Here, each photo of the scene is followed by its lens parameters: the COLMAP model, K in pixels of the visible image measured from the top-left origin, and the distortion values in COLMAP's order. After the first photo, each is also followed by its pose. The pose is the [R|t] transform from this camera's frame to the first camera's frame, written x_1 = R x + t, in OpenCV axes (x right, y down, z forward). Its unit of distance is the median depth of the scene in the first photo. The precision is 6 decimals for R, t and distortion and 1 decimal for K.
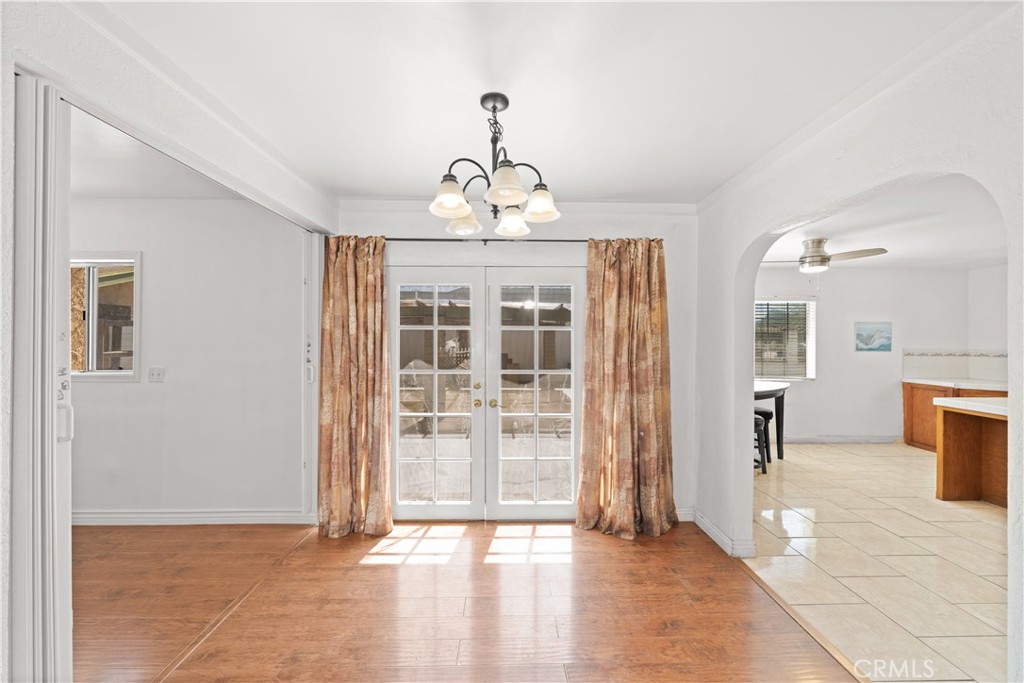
lens RADIAL K [[377.5, 0, 513.3], [0, 377.5, 339.5], [0, 0, 1]] dist [-0.003051, 0.000035]
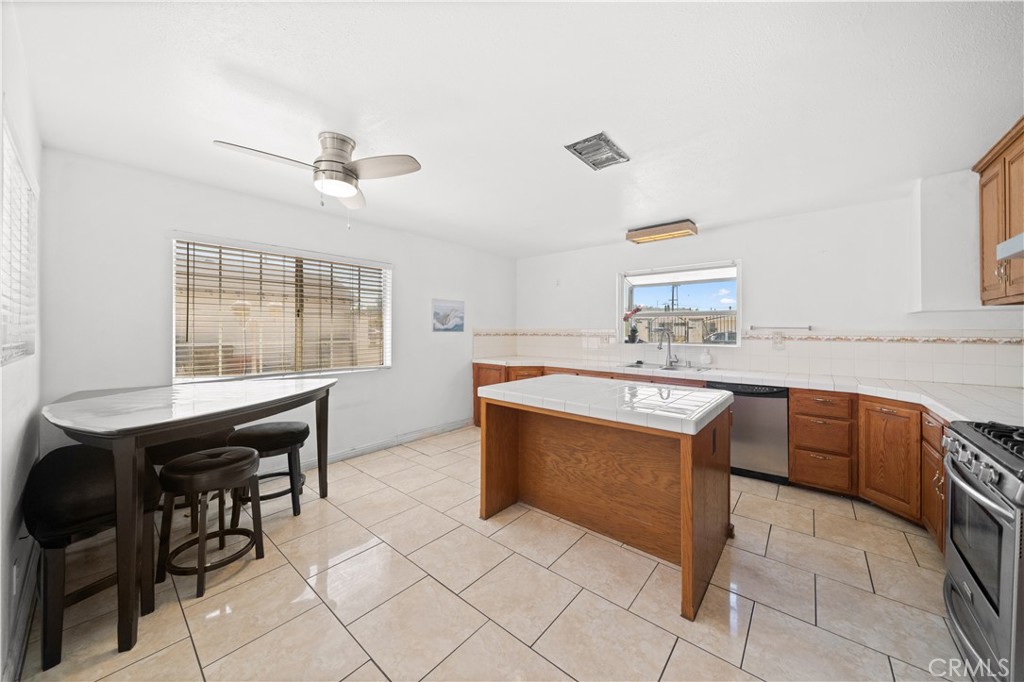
lens RADIAL K [[355.1, 0, 513.7], [0, 355.1, 335.6], [0, 0, 1]] dist [0.001976, 0.000094]
pose [[0.658230, -0.012189, 0.752718, 0.466915], [-0.002550, 0.999827, 0.018421, 0.027973], [-0.752812, -0.014044, 0.658085, 0.353125]]
